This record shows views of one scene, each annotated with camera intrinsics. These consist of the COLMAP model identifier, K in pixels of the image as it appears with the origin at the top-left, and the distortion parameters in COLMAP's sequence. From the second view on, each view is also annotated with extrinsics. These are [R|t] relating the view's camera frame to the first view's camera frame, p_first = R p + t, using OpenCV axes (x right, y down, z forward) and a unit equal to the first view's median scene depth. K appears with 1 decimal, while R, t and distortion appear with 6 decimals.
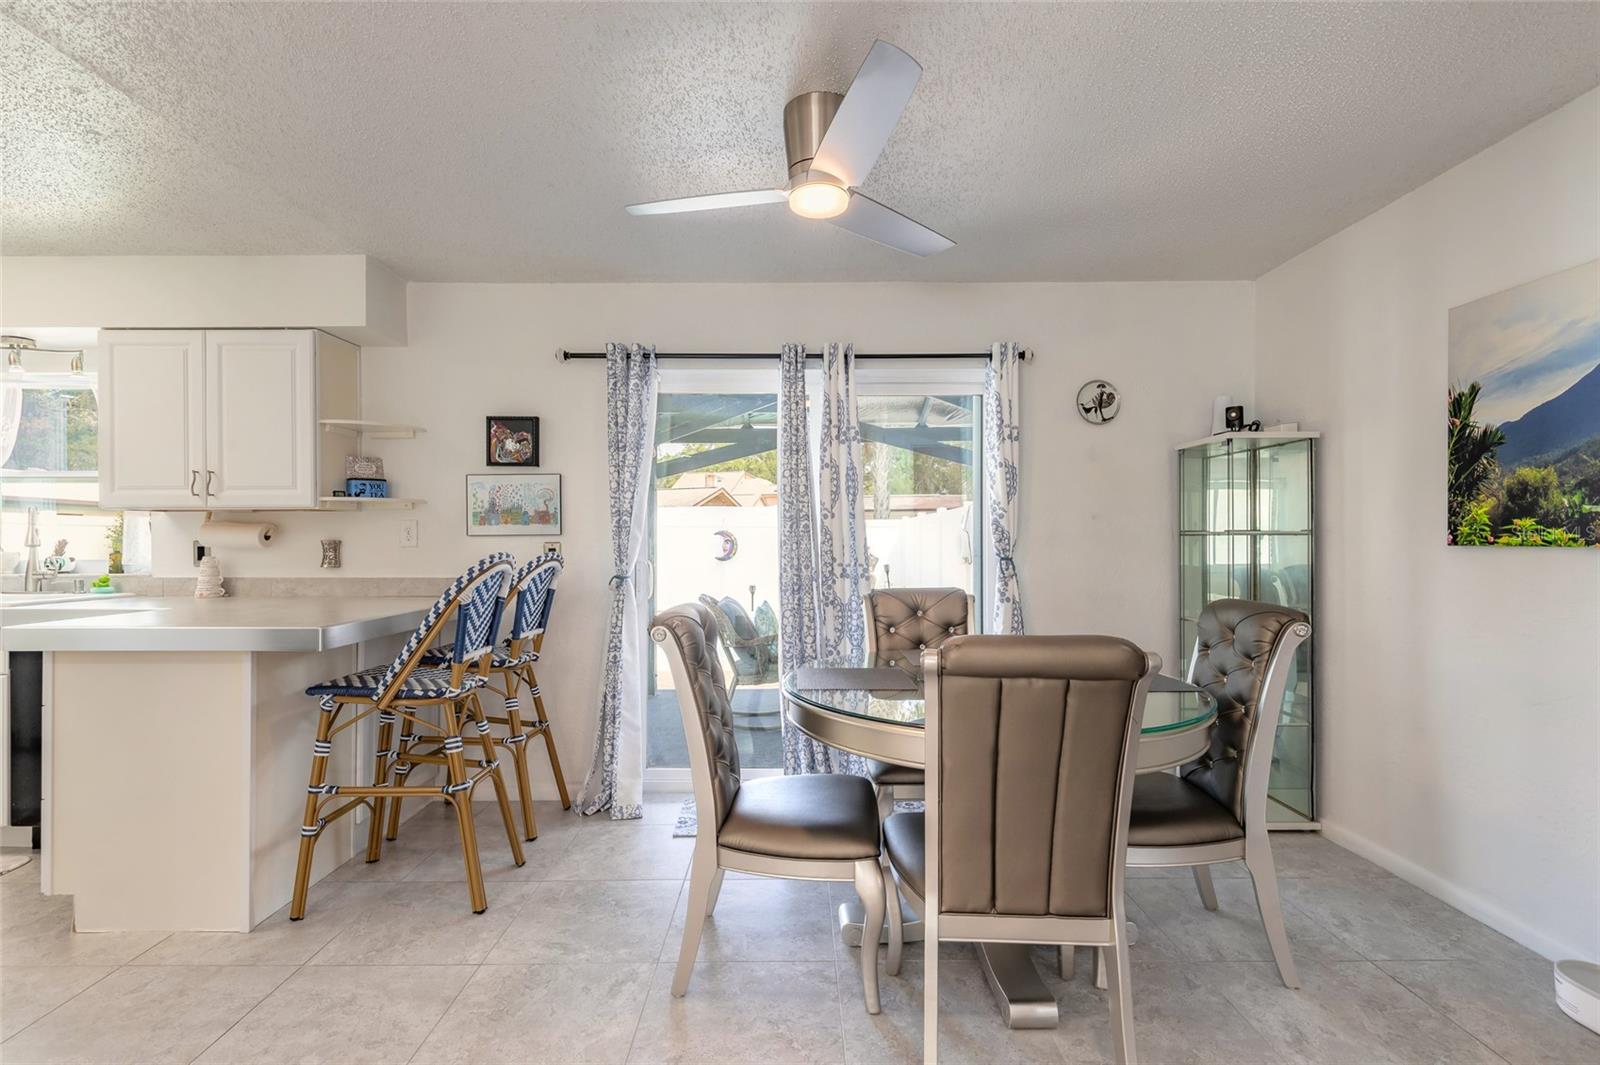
lens RADIAL K [[725.6, 0, 804.2], [0, 725.6, 539.1], [0, 0, 1]] dist [0.005972, -0.001283]
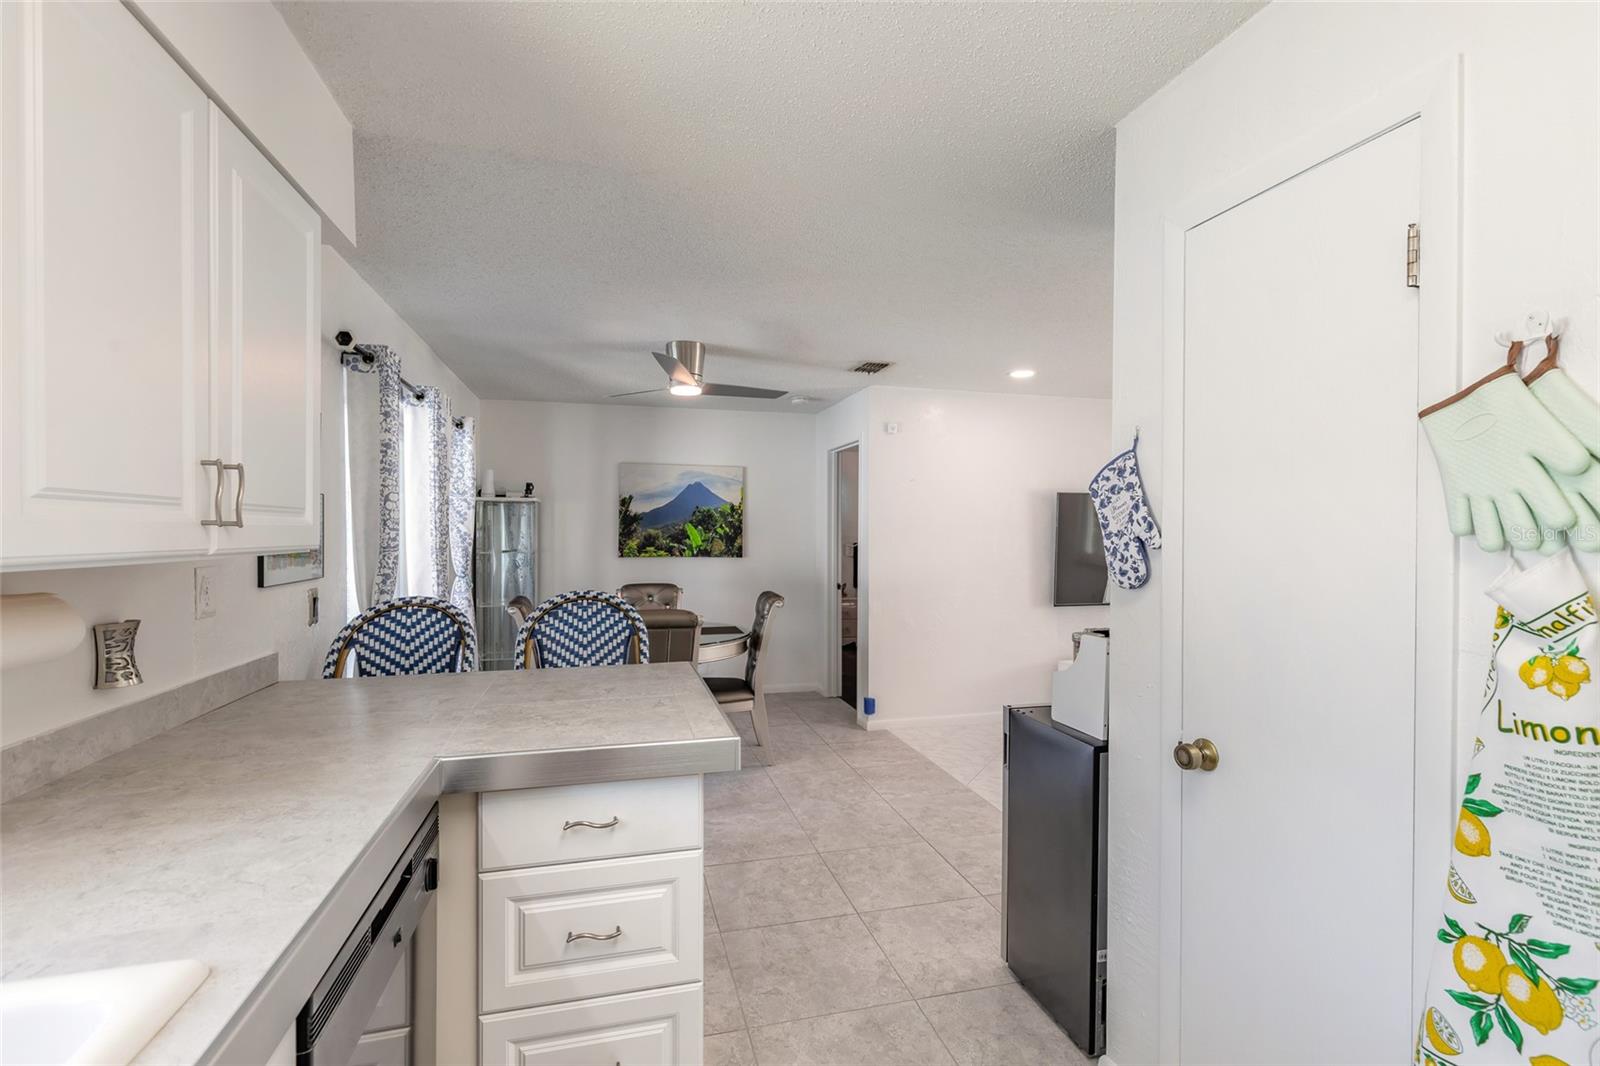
lens RADIAL K [[725.6, 0, 769.3], [0, 725.6, 529.3], [0, 0, 1]] dist [0.005972, -0.001283]
pose [[-0.216472, 0.005633, 0.976272, -1.209482], [-0.000080, 0.999983, -0.005787, -0.053021], [-0.976289, -0.001330, -0.216468, 0.753861]]
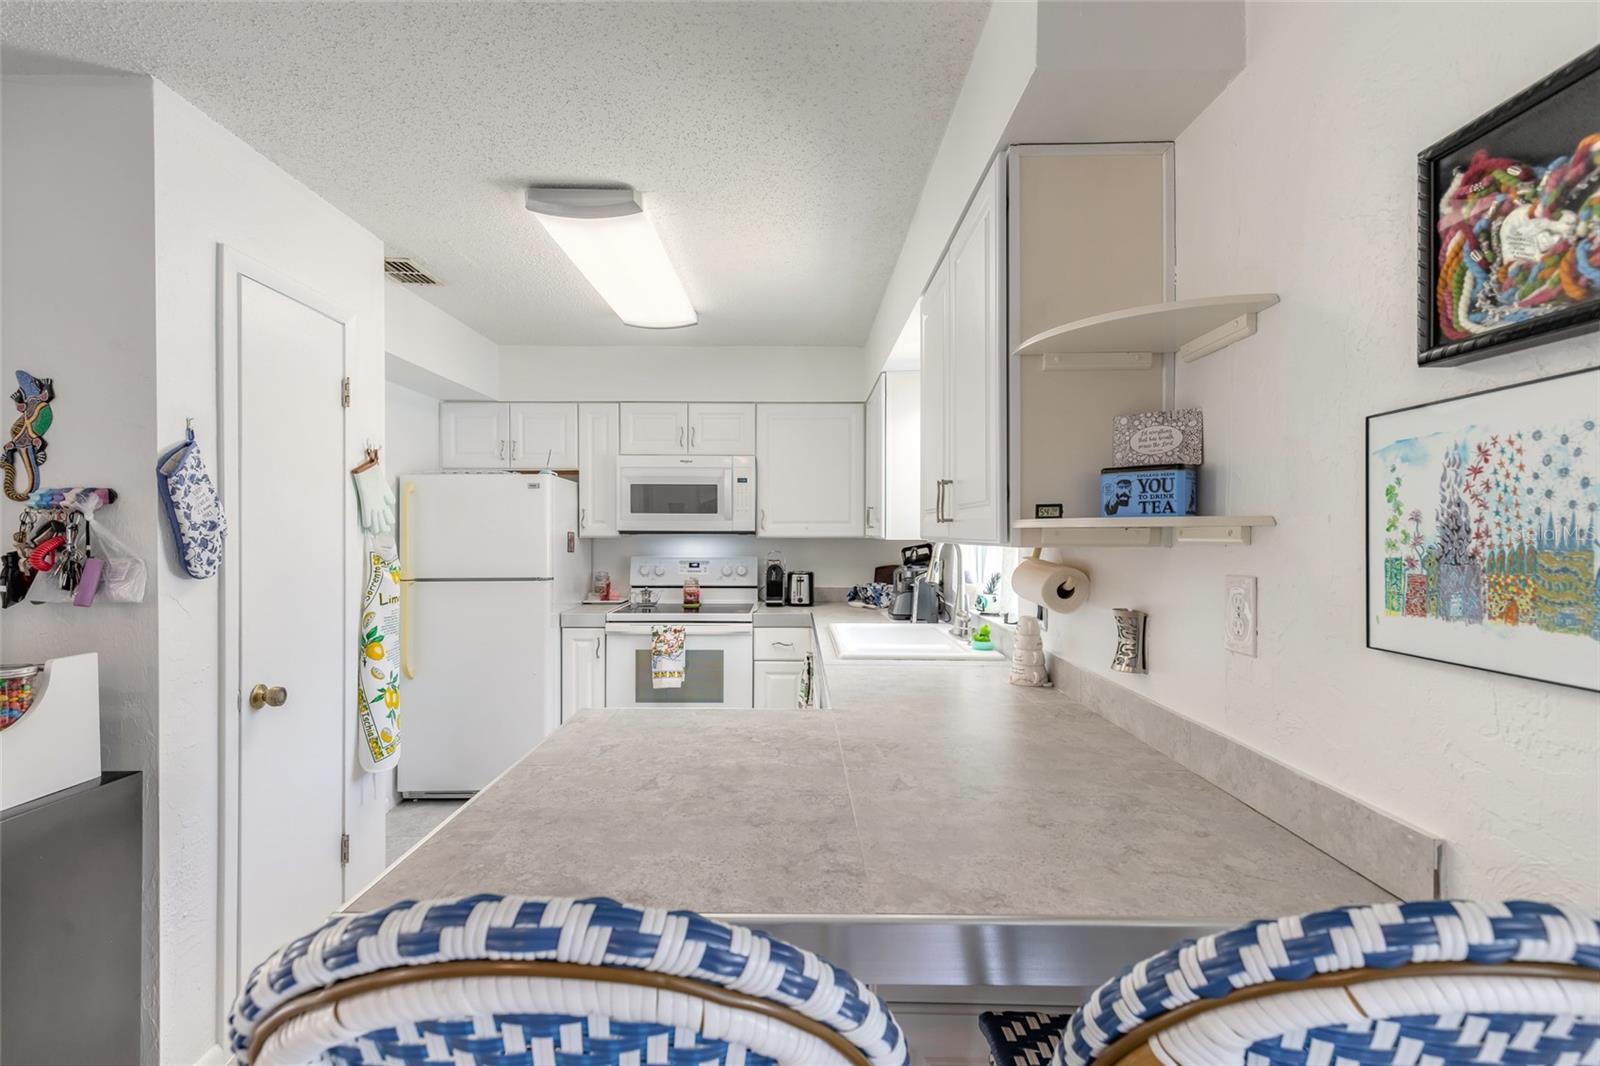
lens RADIAL K [[725.6, 0, 799.6], [0, 725.6, 534.7], [0, 0, 1]] dist [0.005972, -0.001283]
pose [[-0.014309, 0.004552, -0.999887, -0.207409], [-0.002304, 0.999987, 0.004585, -0.048949], [0.999895, 0.002369, -0.014299, 0.839012]]
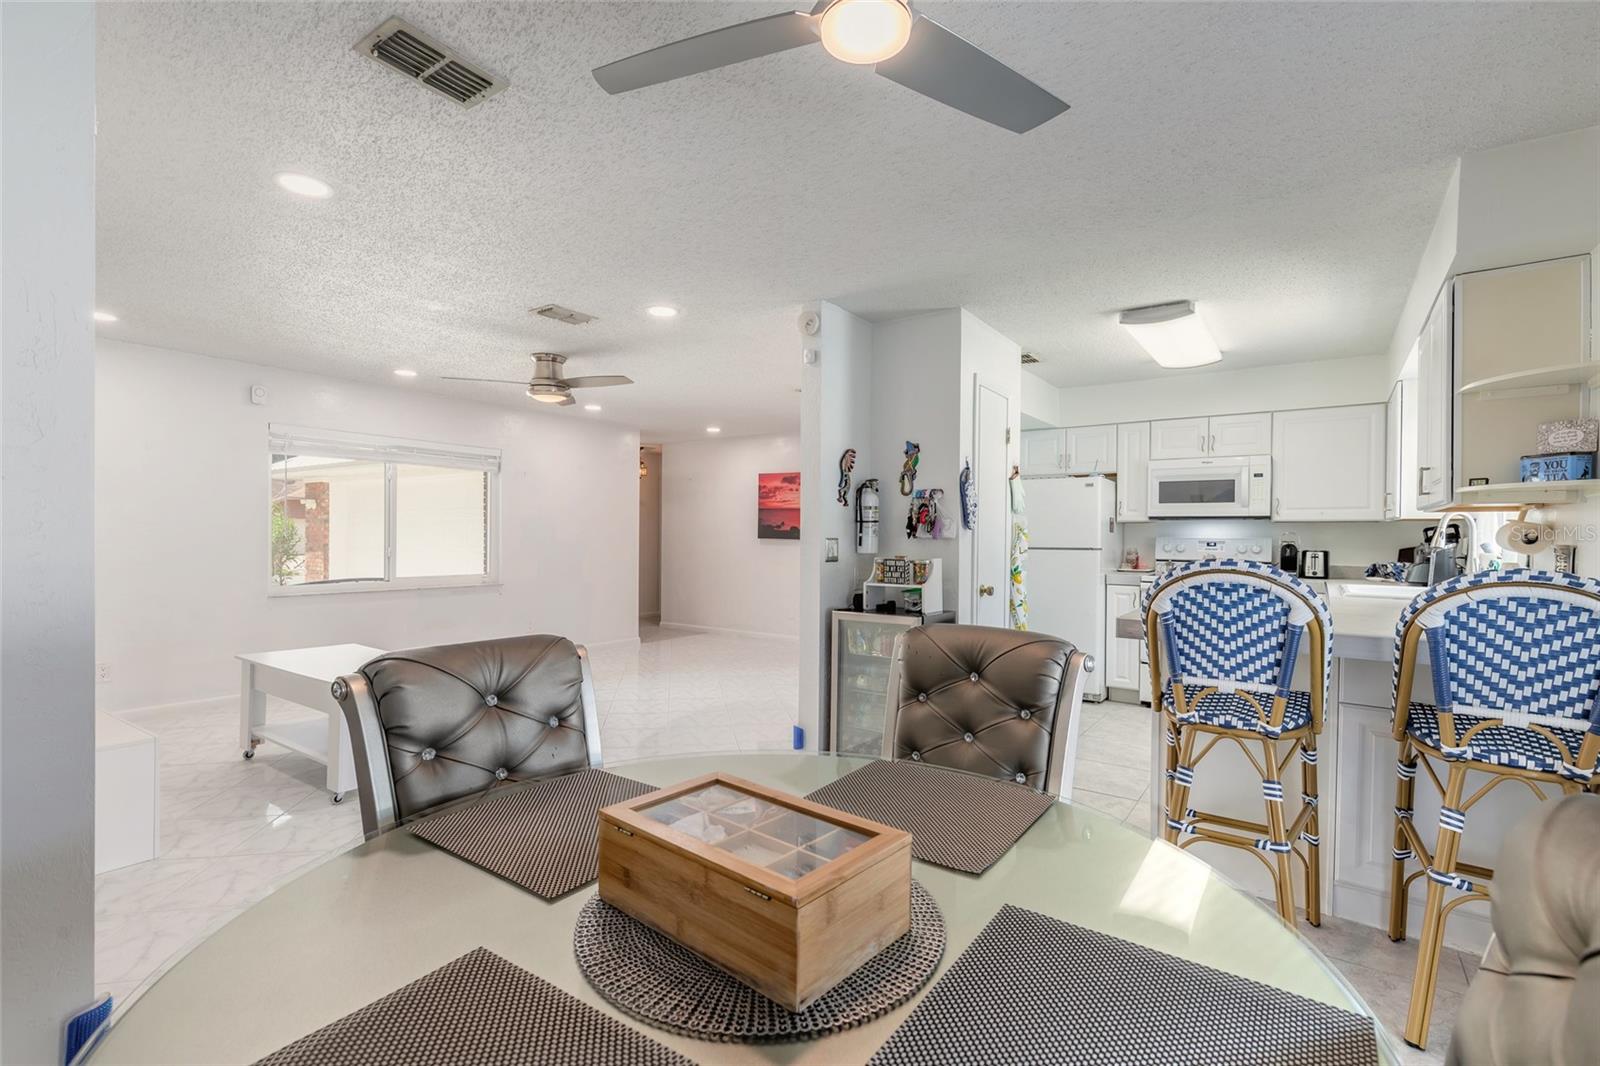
lens RADIAL K [[725.6, 0, 795.2], [0, 725.6, 542.9], [0, 0, 1]] dist [0.005972, -0.001283]
pose [[-0.600929, 0.004188, -0.799291, 0.381235], [-0.008828, 0.999891, 0.011876, -0.001816], [0.799253, 0.014193, -0.600827, 0.866804]]
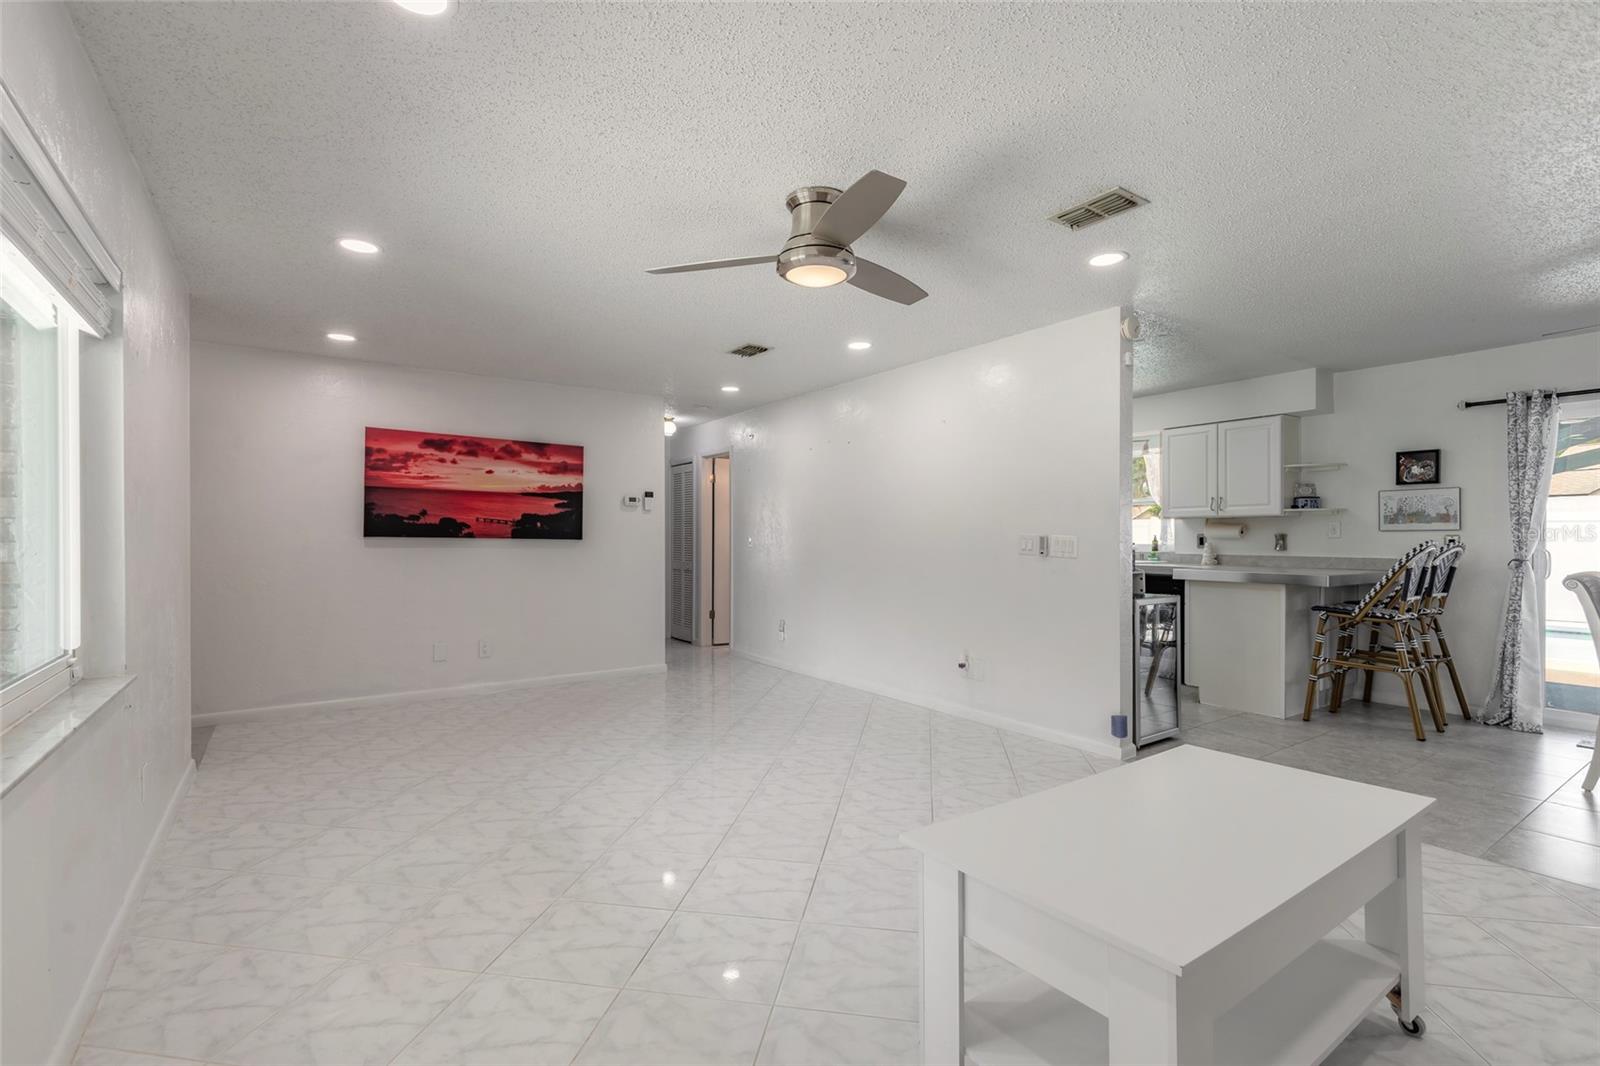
lens RADIAL K [[725.6, 0, 784.4], [0, 725.6, 537.8], [0, 0, 1]] dist [0.005972, -0.001283]
pose [[0.550800, 0.003779, -0.834629, 0.136195], [-0.002498, 0.999993, 0.002879, 0.009165], [0.834634, 0.000499, 0.550805, -0.948496]]
